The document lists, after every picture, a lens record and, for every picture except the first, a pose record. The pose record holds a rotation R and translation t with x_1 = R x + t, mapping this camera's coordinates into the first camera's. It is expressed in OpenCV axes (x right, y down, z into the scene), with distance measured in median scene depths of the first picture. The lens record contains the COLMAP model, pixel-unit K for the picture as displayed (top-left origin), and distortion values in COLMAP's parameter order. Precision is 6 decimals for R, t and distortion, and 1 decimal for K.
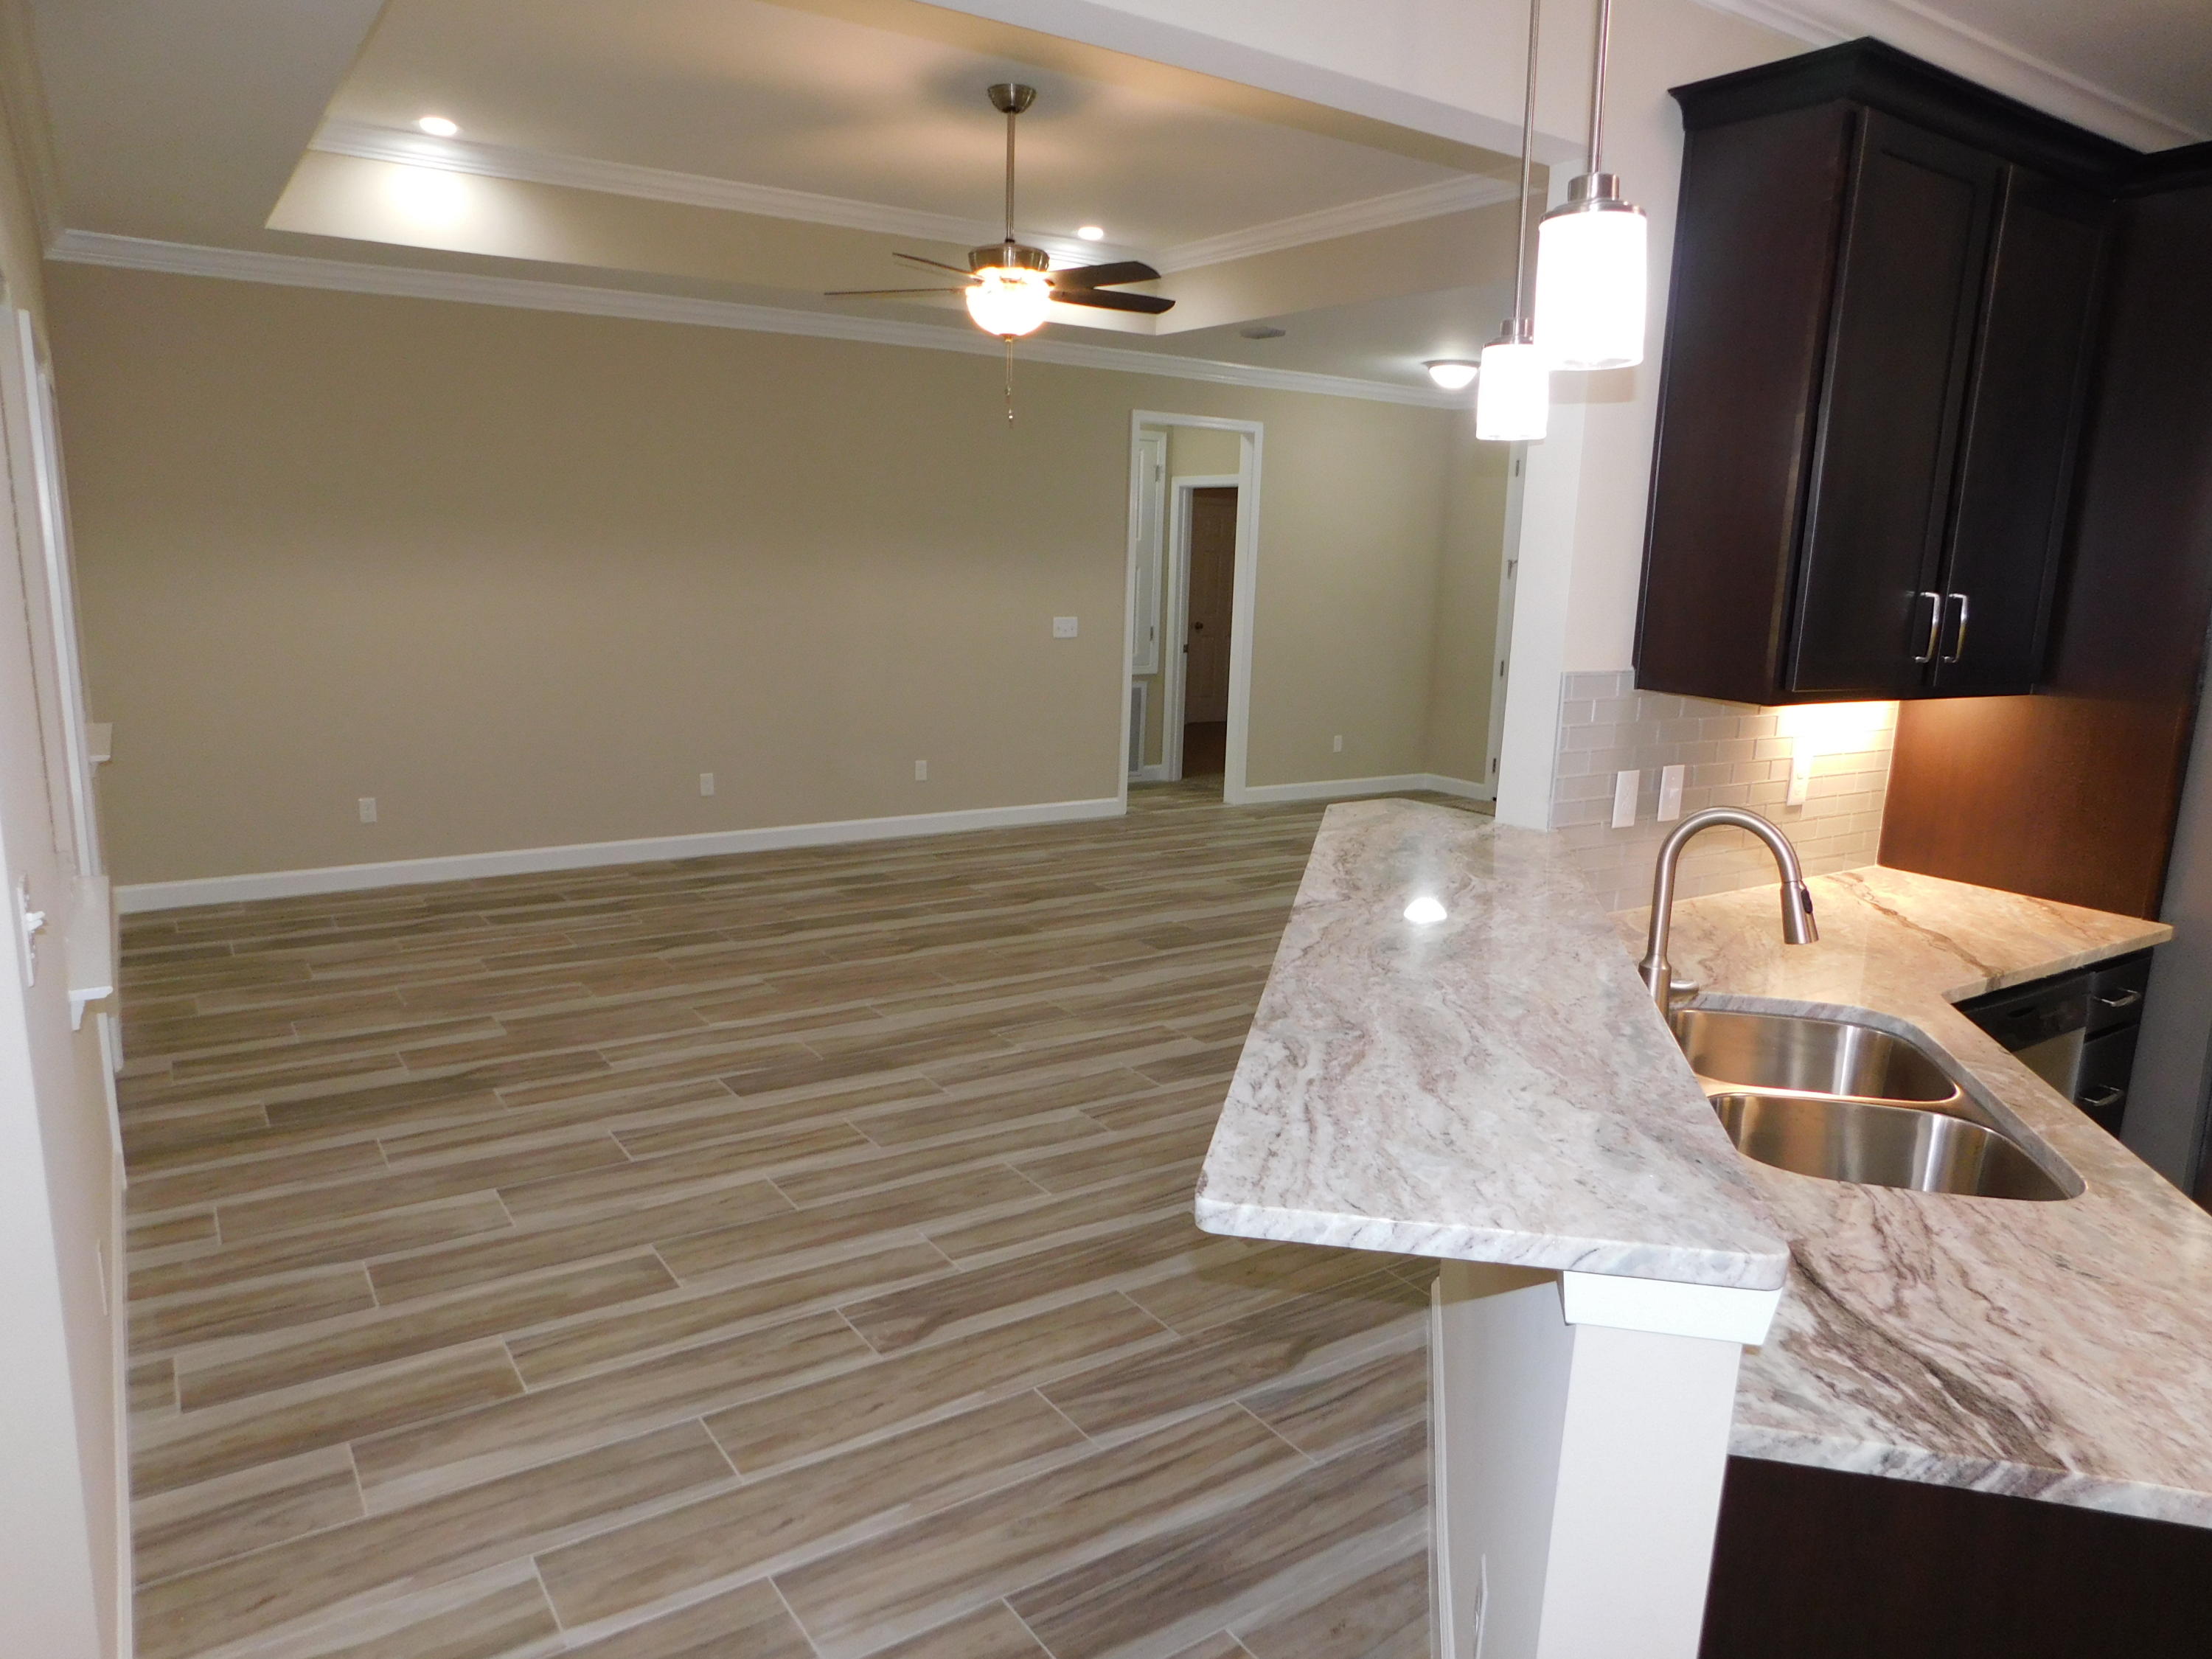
lens RADIAL K [[1463.1, 0, 1099.3], [0, 1463.1, 845.4], [0, 0, 1]] dist [-0.065013, 0.052429]
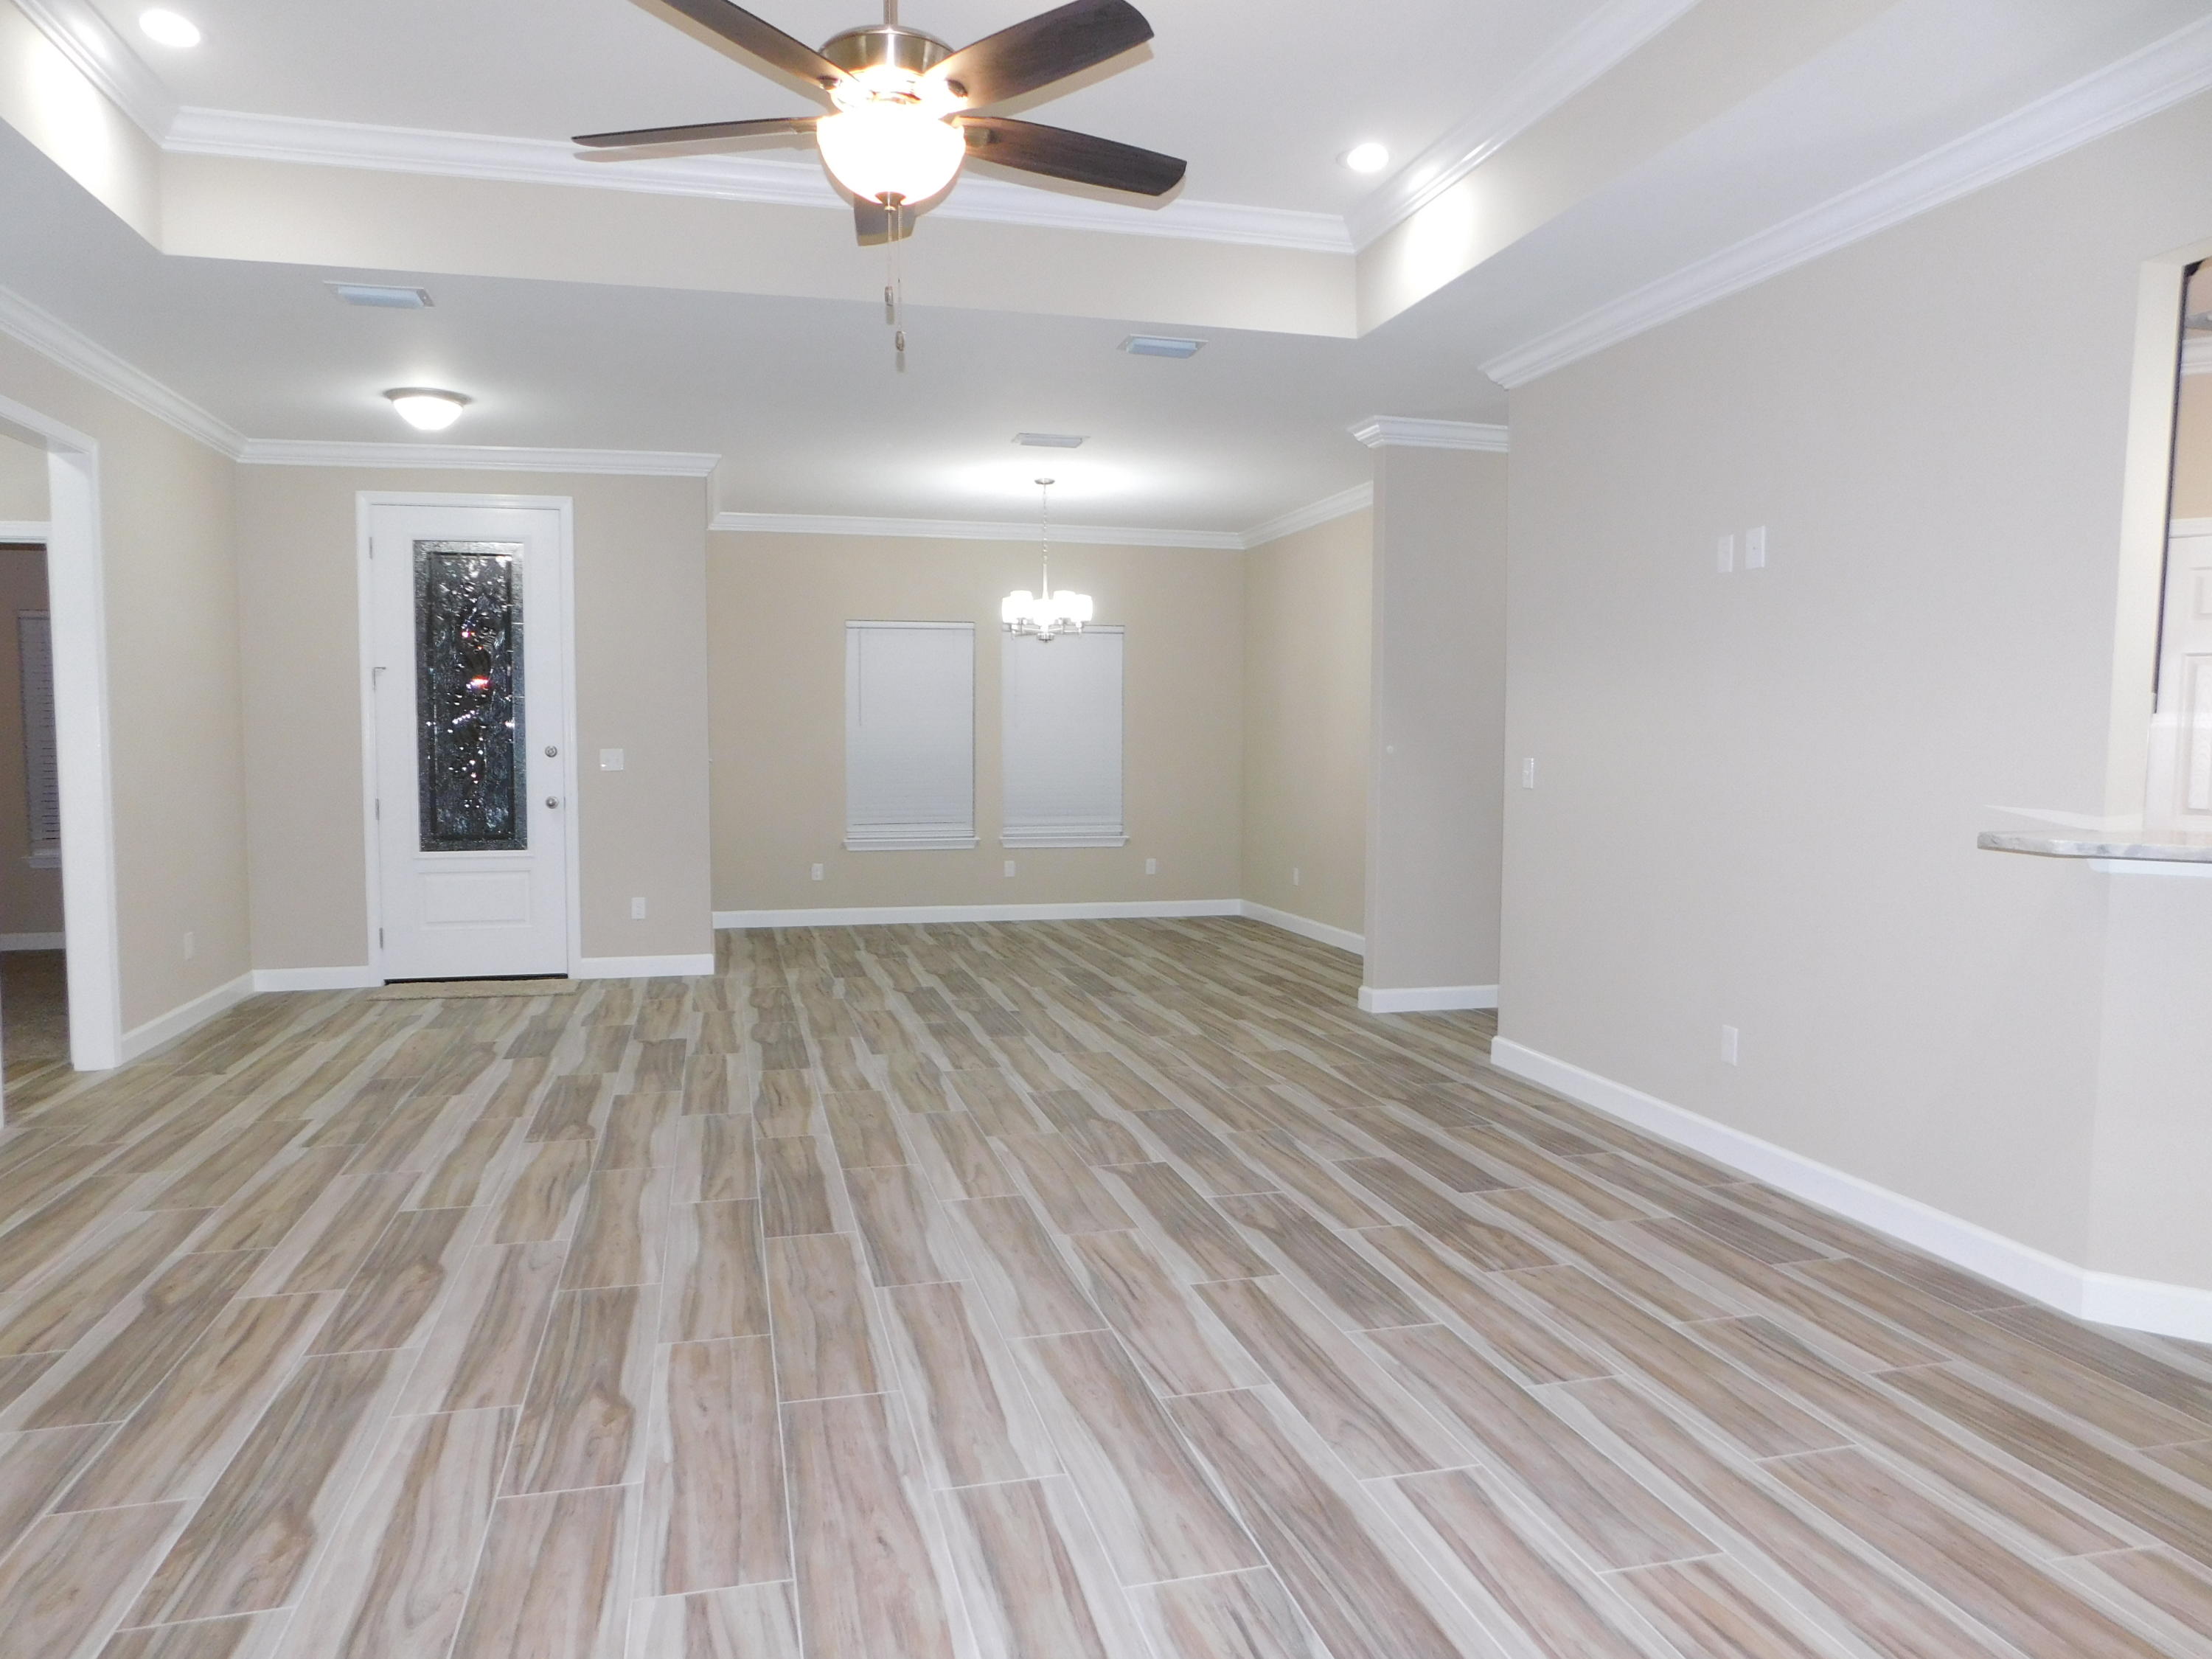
lens RADIAL K [[1463.1, 0, 1100.1], [0, 1463.1, 808.7], [0, 0, 1]] dist [-0.065013, 0.052429]
pose [[0.337602, -0.080352, 0.937853, -0.702957], [0.194031, 0.980893, 0.014194, -0.135351], [-0.921074, 0.177181, 0.346742, 0.909802]]
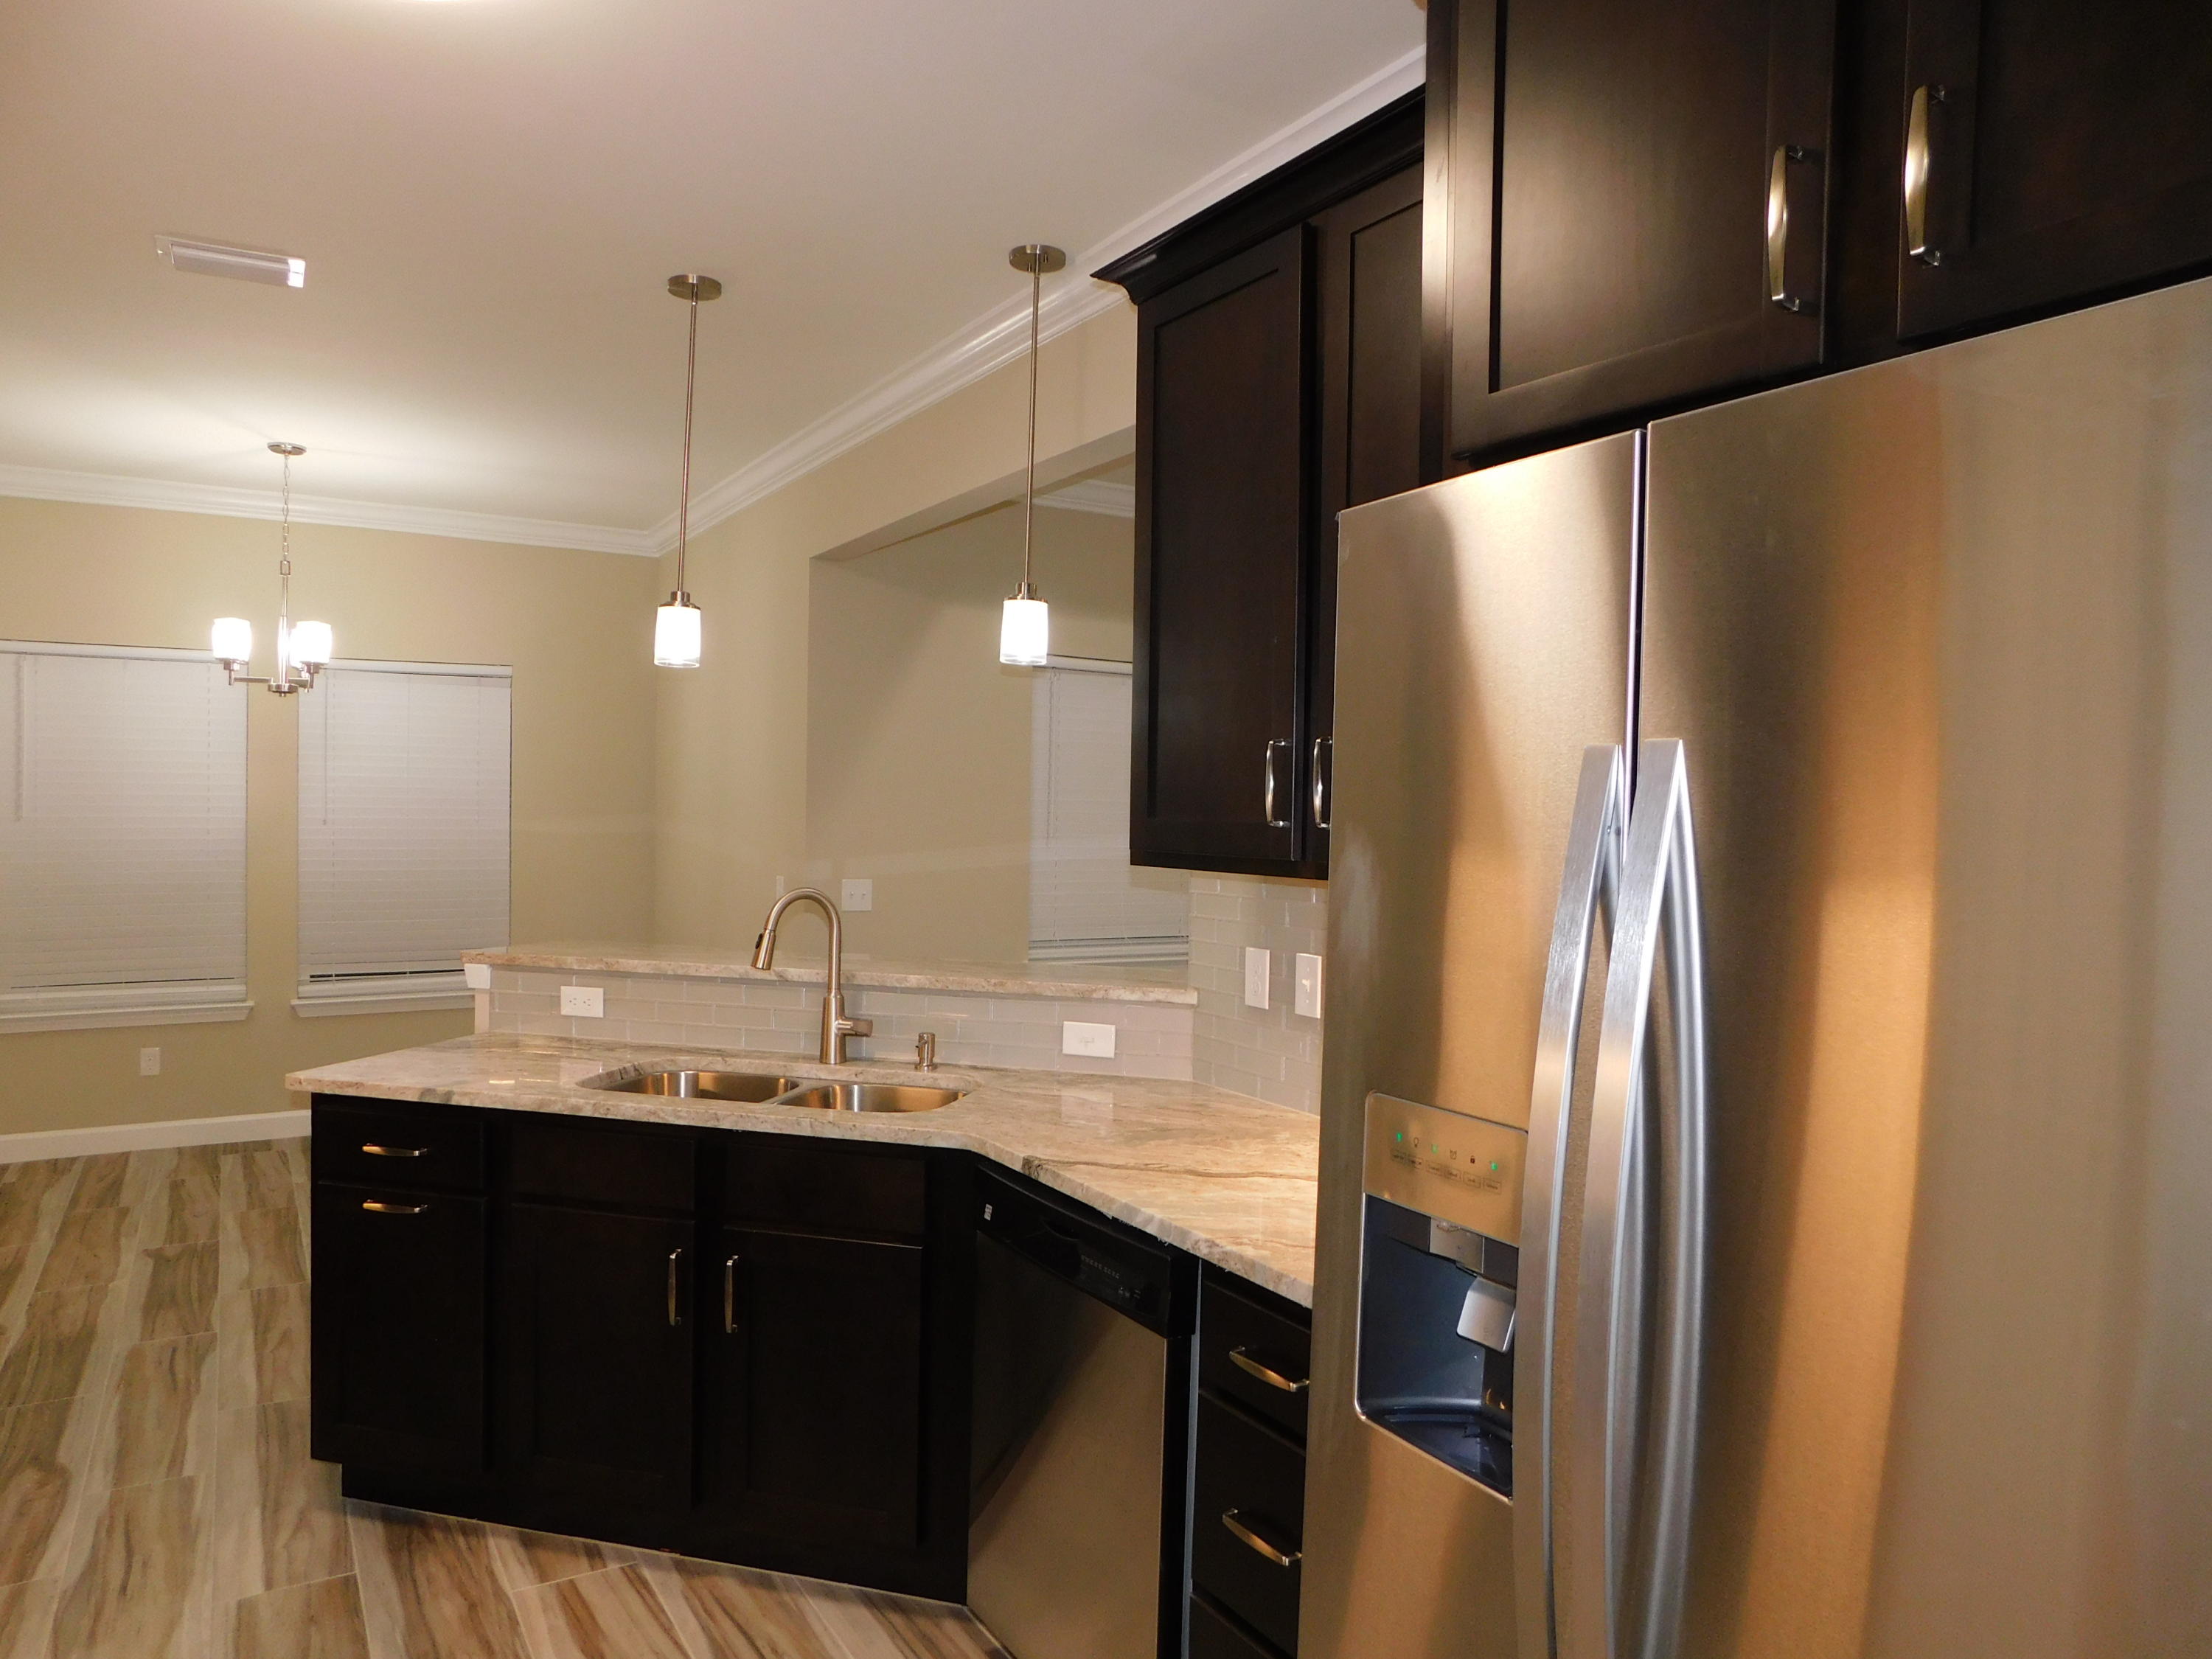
lens RADIAL K [[1463.1, 0, 1089.7], [0, 1463.1, 831.3], [0, 0, 1]] dist [-0.065013, 0.052429]
pose [[-0.037206, -0.019467, -0.999118, 0.960407], [-0.217452, 0.976010, -0.010919, -0.066773], [0.975362, 0.216854, -0.040547, 0.645753]]
